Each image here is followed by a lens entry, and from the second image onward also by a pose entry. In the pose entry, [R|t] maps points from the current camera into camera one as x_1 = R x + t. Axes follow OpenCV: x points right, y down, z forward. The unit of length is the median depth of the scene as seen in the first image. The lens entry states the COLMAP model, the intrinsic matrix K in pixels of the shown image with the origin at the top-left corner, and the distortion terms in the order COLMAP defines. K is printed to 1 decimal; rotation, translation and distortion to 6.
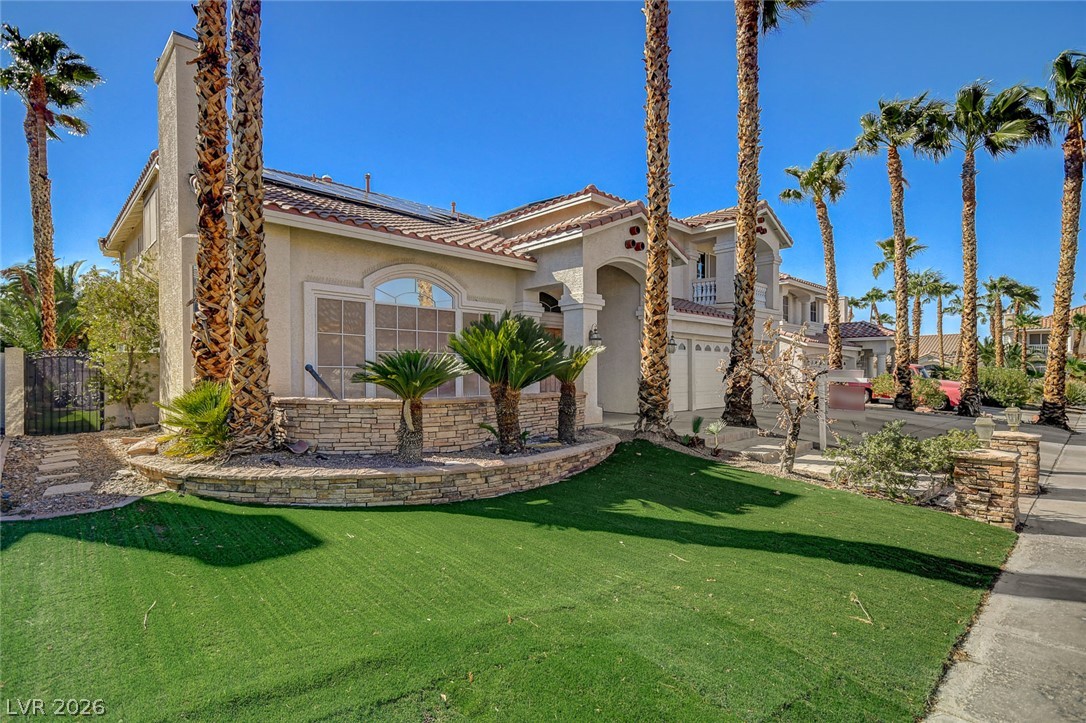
lens RADIAL K [[519.0, 0, 506.6], [0, 519.0, 326.3], [0, 0, 1]] dist [0.013837, -0.003326]
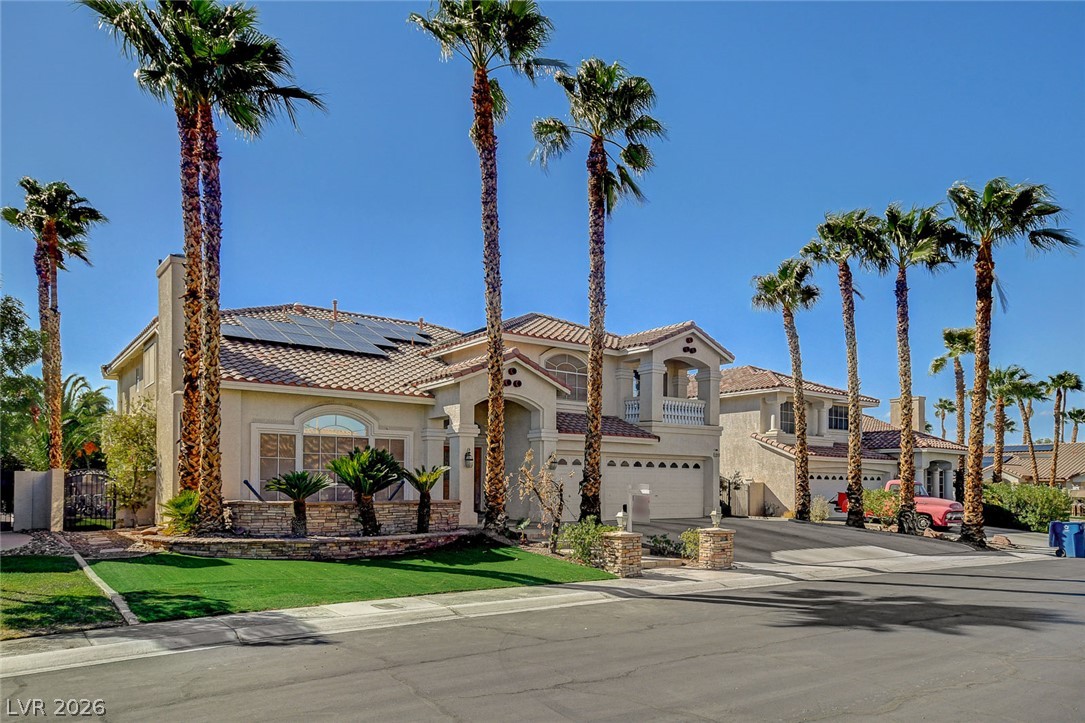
lens RADIAL K [[731.1, 0, 496.7], [0, 731.1, 382.4], [0, 0, 1]] dist [0.060730, 0.011392]
pose [[0.990454, -0.016008, -0.136912, 0.576362], [0.008522, 0.998445, -0.055092, -0.078102], [0.137581, 0.053399, 0.989050, -0.956355]]
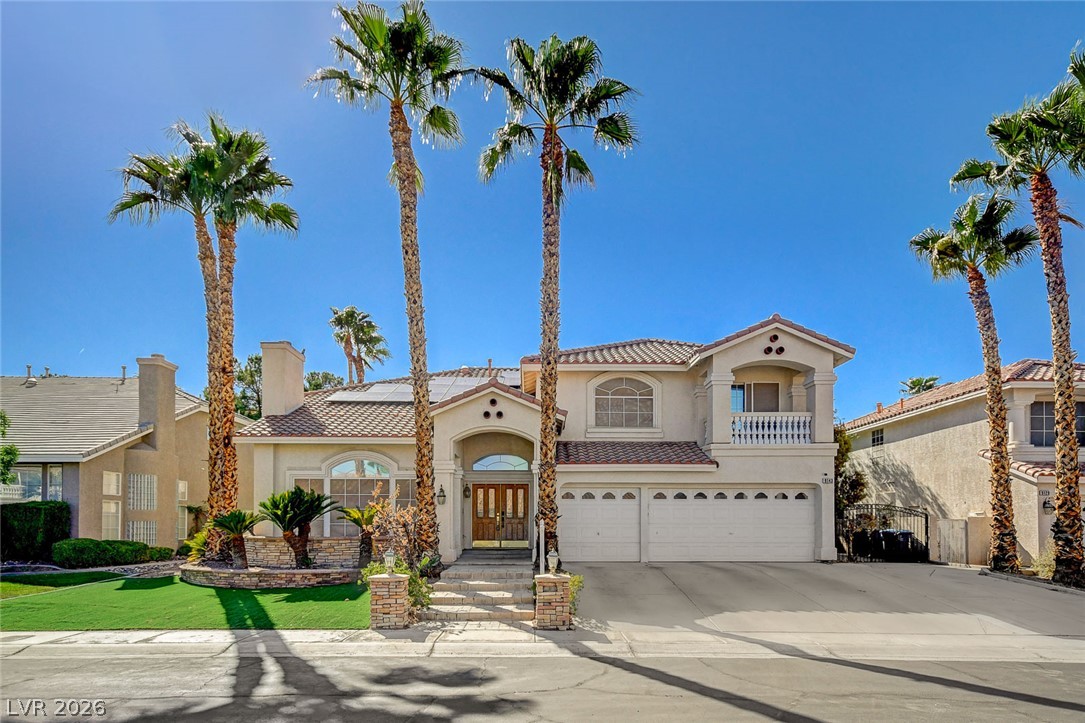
lens RADIAL K [[609.7, 0, 532.3], [0, 609.7, 447.5], [0, 0, 1]] dist [0.028520, 0.000762]
pose [[0.731253, -0.084891, -0.676803, 1.604888], [0.058622, 0.996376, -0.061636, 0.012862], [0.679582, 0.005396, 0.733579, 0.042663]]
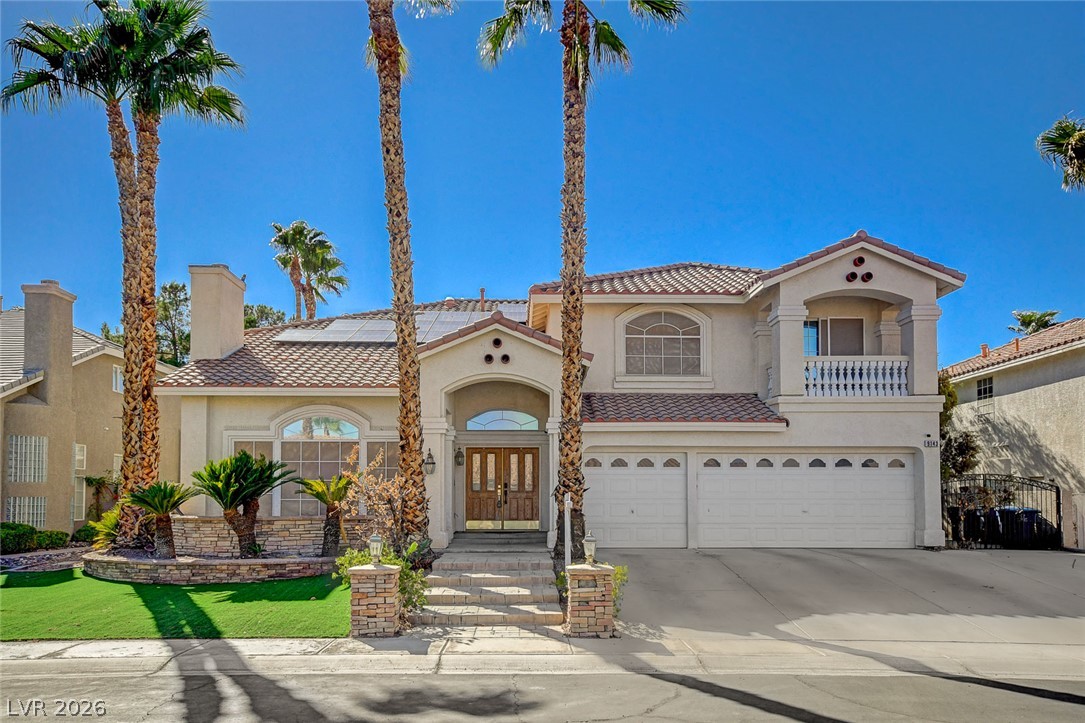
lens RADIAL K [[777.4, 0, 539.3], [0, 777.4, 383.7], [0, 0, 1]] dist [0.044331, 0.007321]
pose [[0.739807, -0.099405, -0.665435, 1.566647], [0.058681, 0.994790, -0.083366, 0.011088], [0.670255, 0.022627, 0.741786, 0.022556]]
